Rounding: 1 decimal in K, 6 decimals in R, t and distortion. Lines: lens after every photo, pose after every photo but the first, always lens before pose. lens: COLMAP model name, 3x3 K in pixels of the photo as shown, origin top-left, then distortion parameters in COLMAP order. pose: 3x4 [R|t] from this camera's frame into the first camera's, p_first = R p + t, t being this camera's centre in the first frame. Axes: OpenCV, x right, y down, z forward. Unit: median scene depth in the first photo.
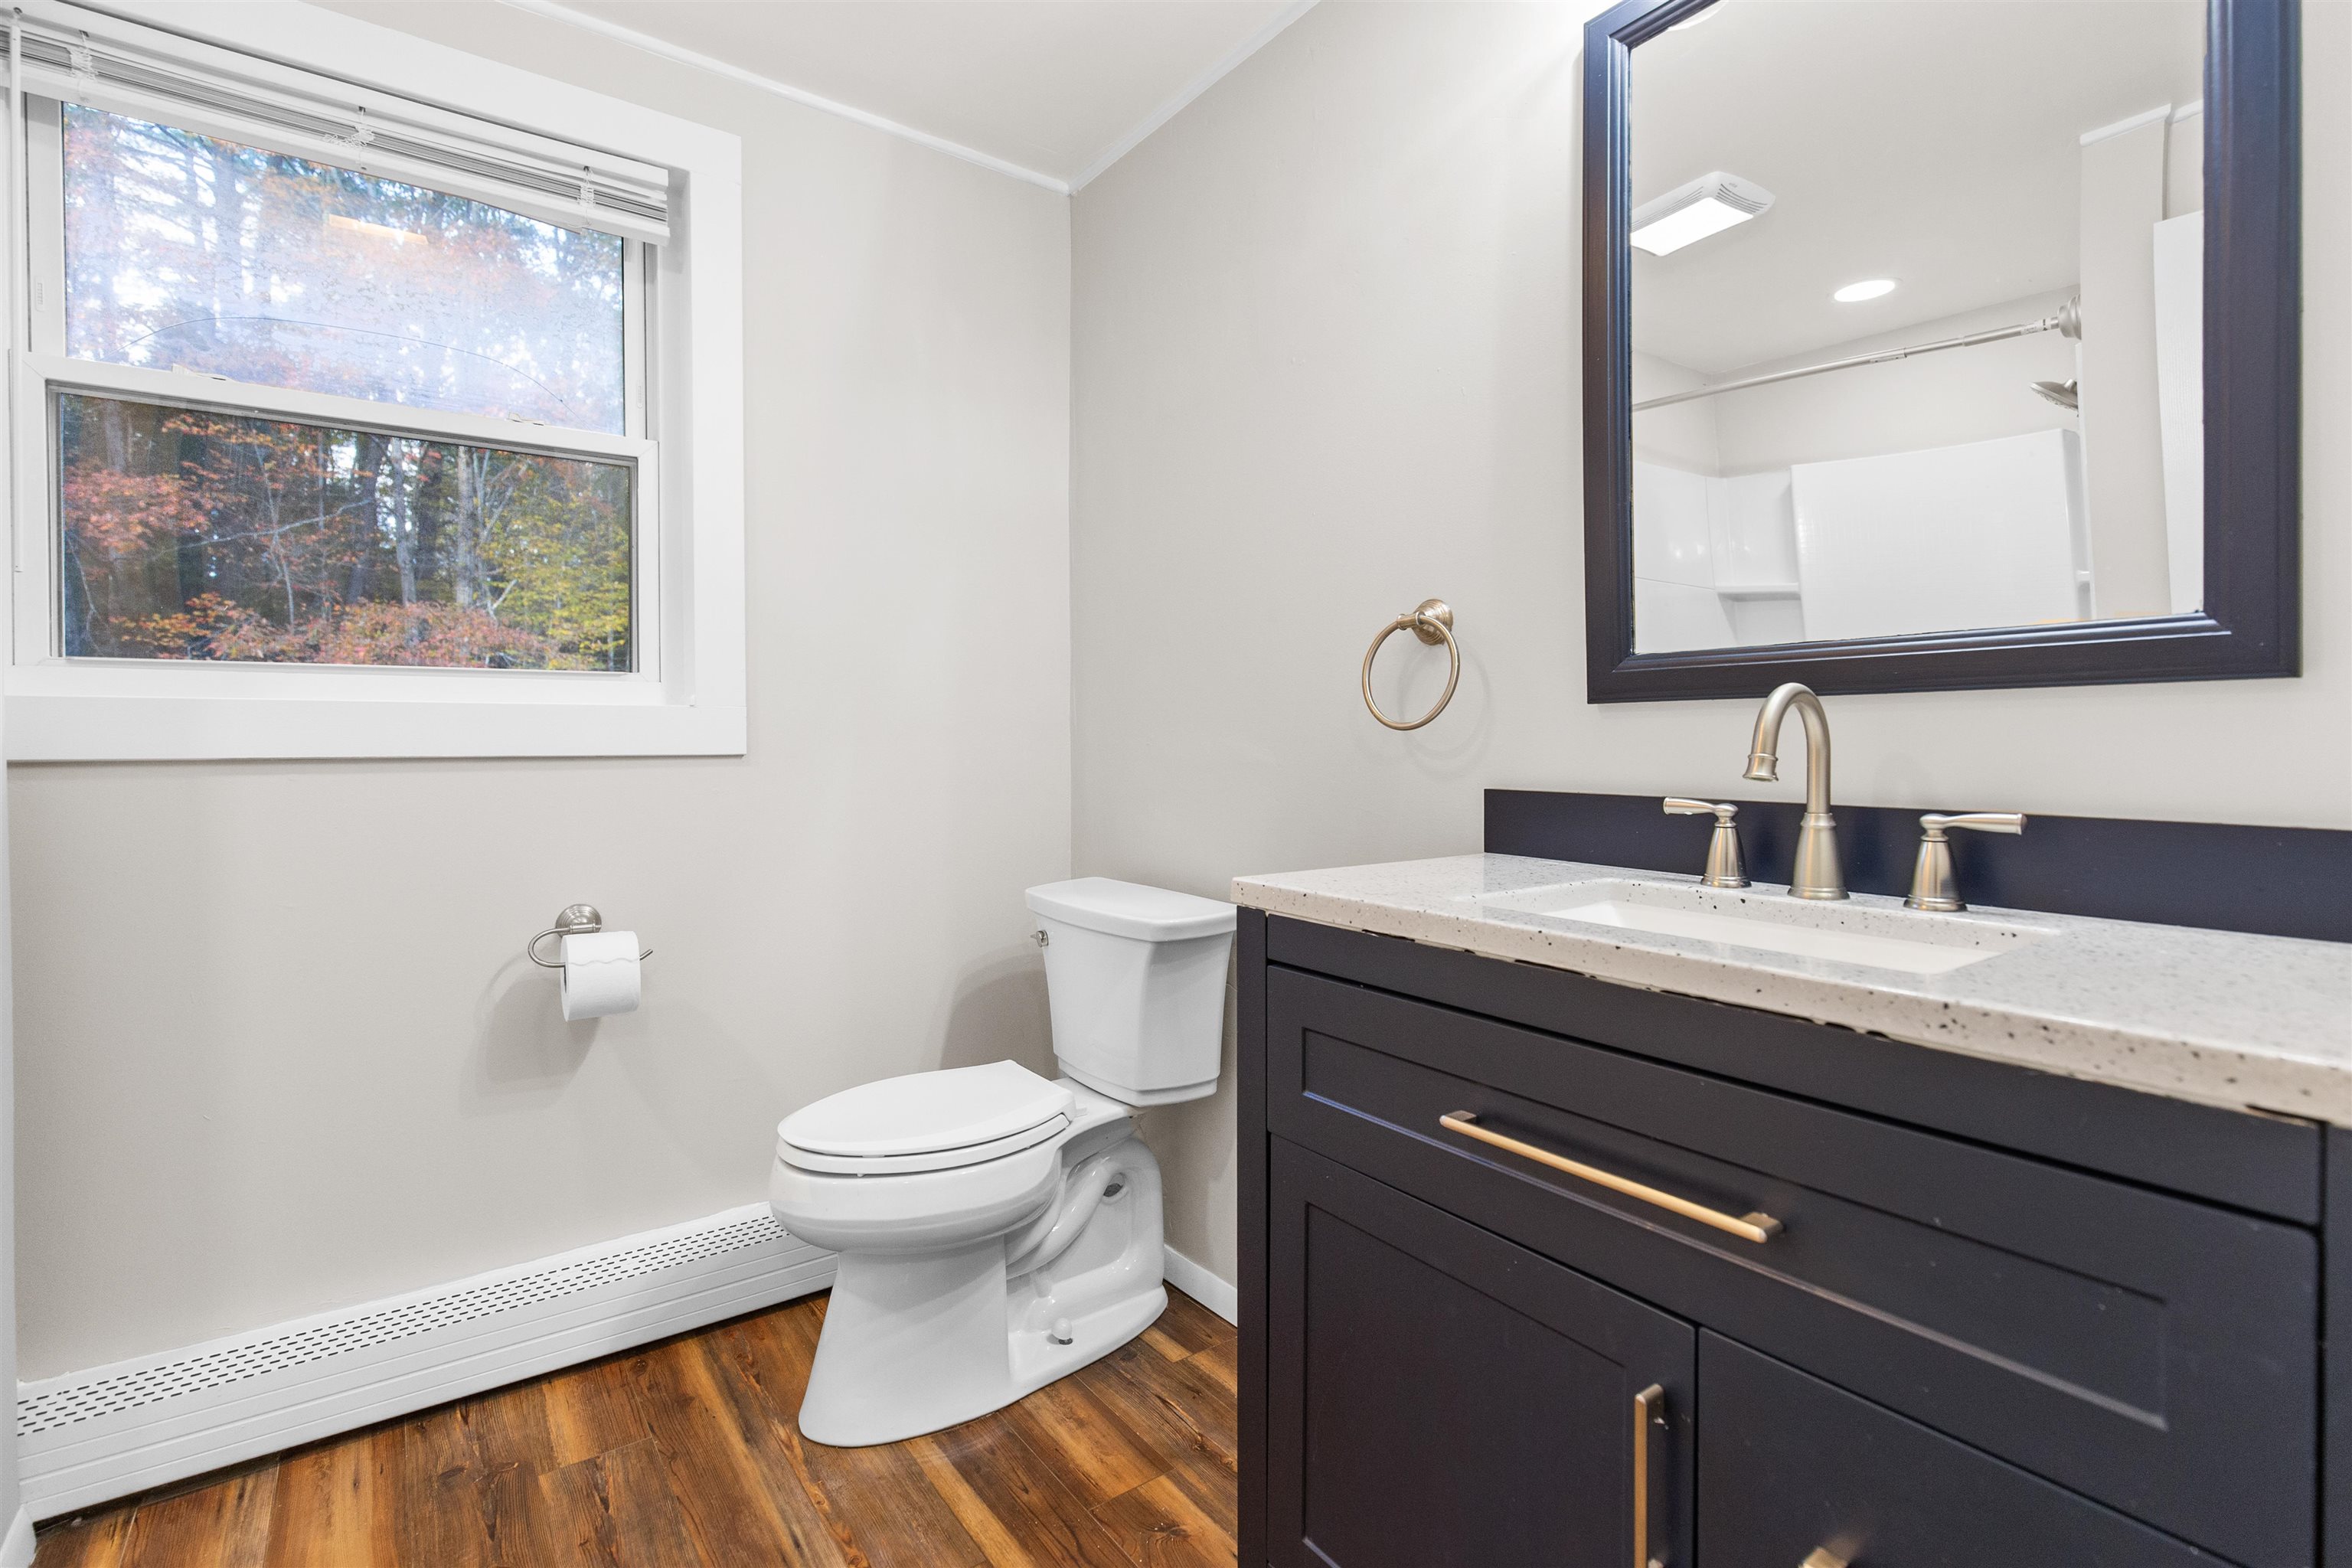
lens RADIAL K [[1111.3, 0, 1177.6], [0, 1111.3, 742.9], [0, 0, 1]] dist [-0.000672, -0.000034]
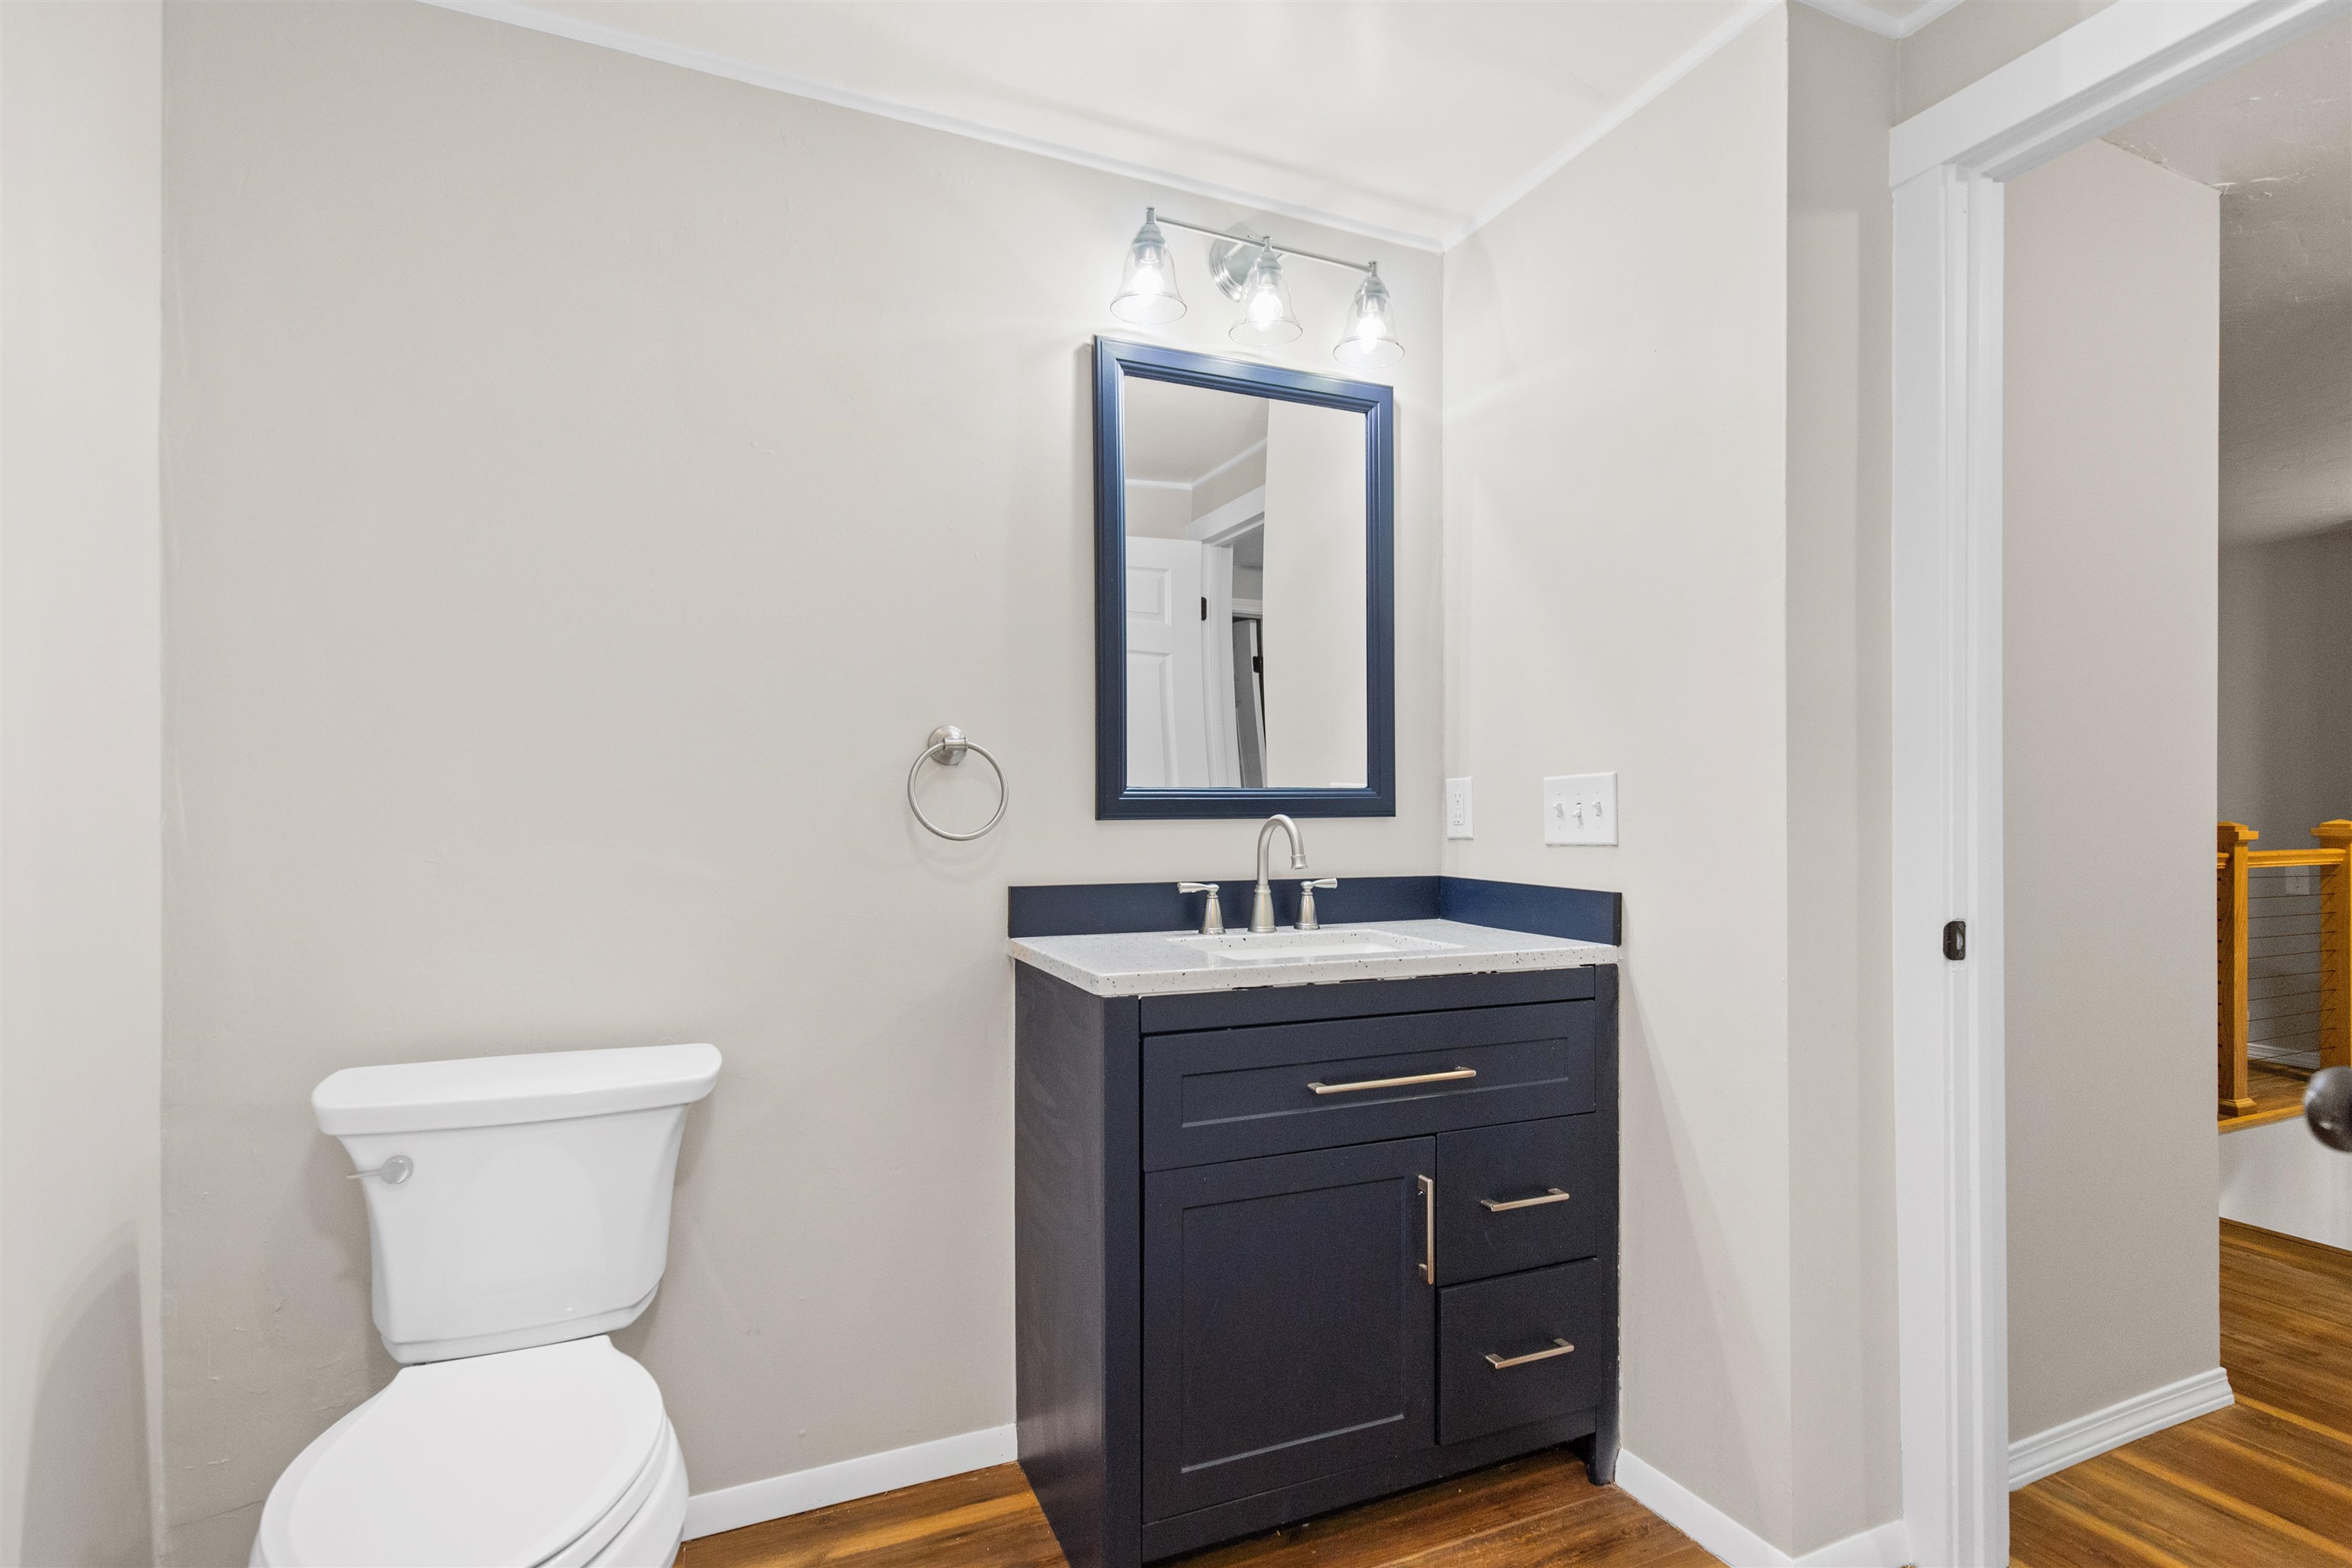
lens RADIAL K [[1101.2, 0, 1170.9], [0, 1101.2, 805.0], [0, 0, 1]] dist [0.000891, 0.000001]
pose [[0.212253, 0.003048, 0.977210, -1.247245], [0.003453, 0.999987, -0.003869, -0.063117], [-0.977209, 0.004195, 0.212239, 0.787457]]
